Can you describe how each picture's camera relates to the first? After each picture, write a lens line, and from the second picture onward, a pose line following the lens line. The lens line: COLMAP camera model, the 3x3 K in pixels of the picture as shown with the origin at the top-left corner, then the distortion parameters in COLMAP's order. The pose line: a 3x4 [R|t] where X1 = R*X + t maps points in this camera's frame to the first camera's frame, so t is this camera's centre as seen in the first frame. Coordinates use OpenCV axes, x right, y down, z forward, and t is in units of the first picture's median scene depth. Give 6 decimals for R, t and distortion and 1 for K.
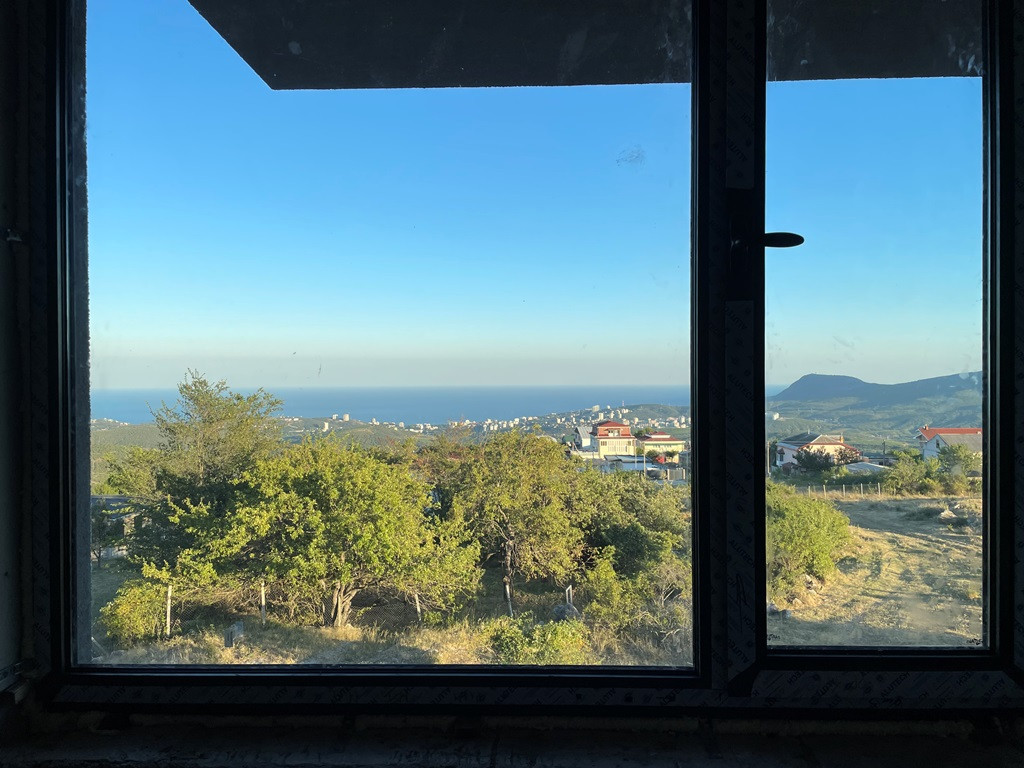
lens RADIAL K [[773.8, 0, 519.6], [0, 773.8, 384.4], [0, 0, 1]] dist [0.098810, -0.138175]
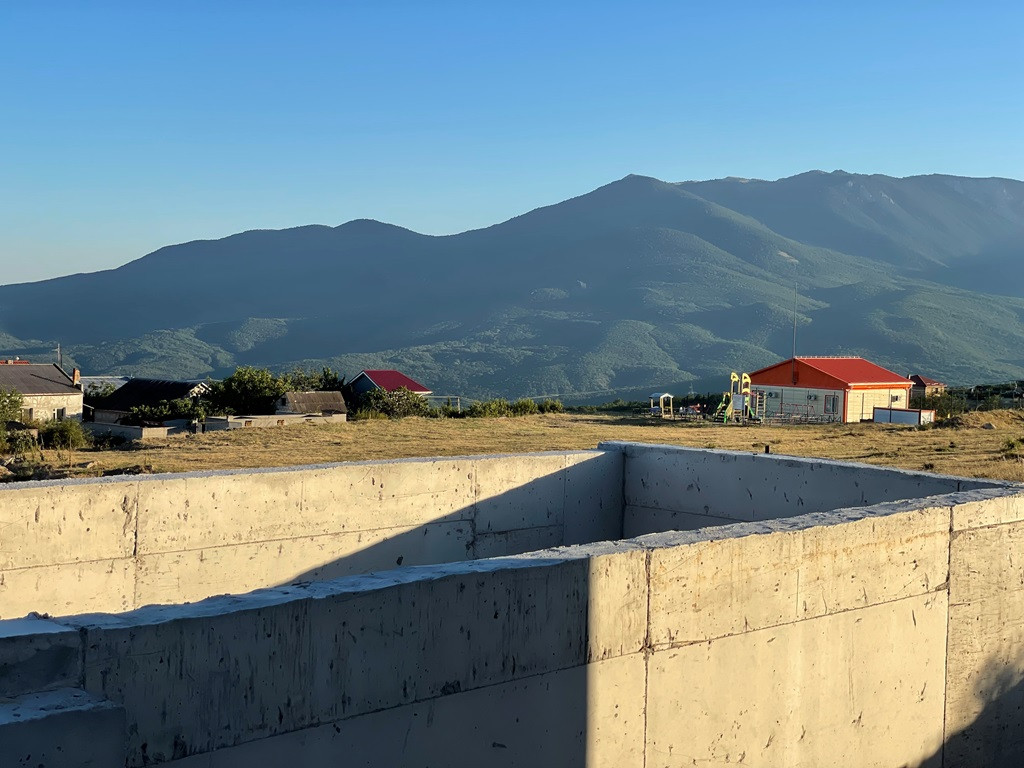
lens RADIAL K [[1523.3, 0, 512.0], [0, 1523.3, 384.0], [0, 0, 1]] dist [0.111432, -0.011247]
pose [[0.646256, -0.005100, 0.763104, -0.108242], [-0.031398, 0.998953, 0.033266, 0.114094], [-0.762474, -0.045458, 0.645419, 0.048284]]
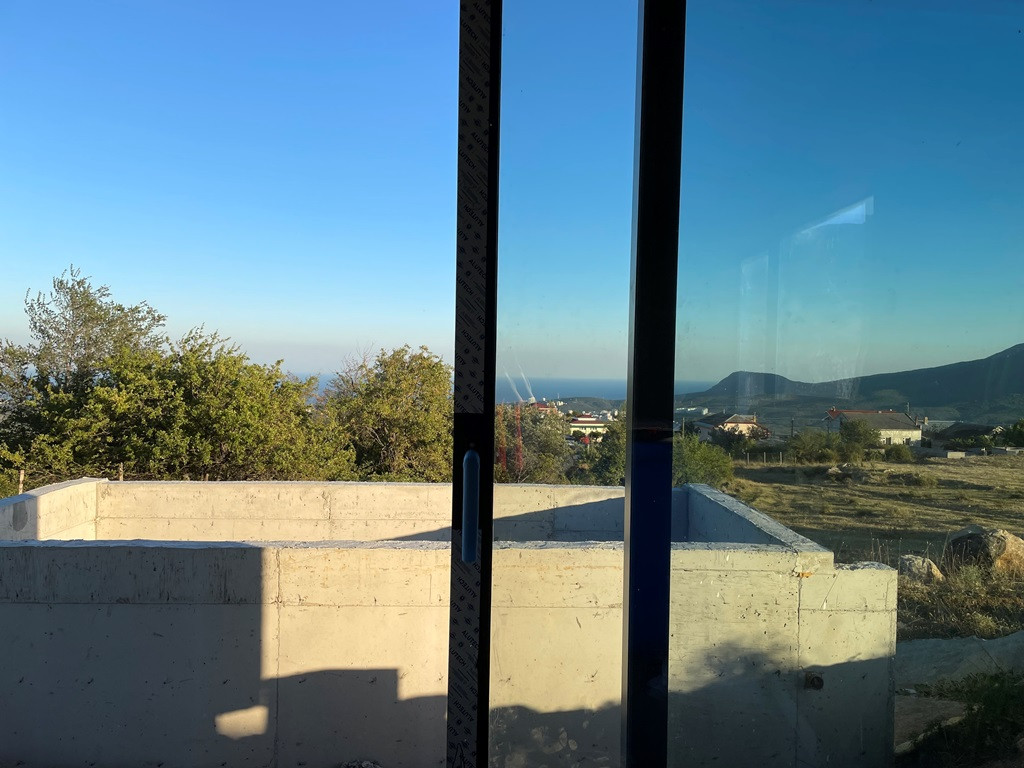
lens RADIAL K [[771.7, 0, 514.7], [0, 771.7, 386.4], [0, 0, 1]] dist [0.086057, -0.106844]
pose [[0.996955, 0.022058, 0.074798, 0.073850], [-0.023031, 0.999661, 0.012174, 0.101421], [-0.074504, -0.013859, 0.997124, -0.017777]]
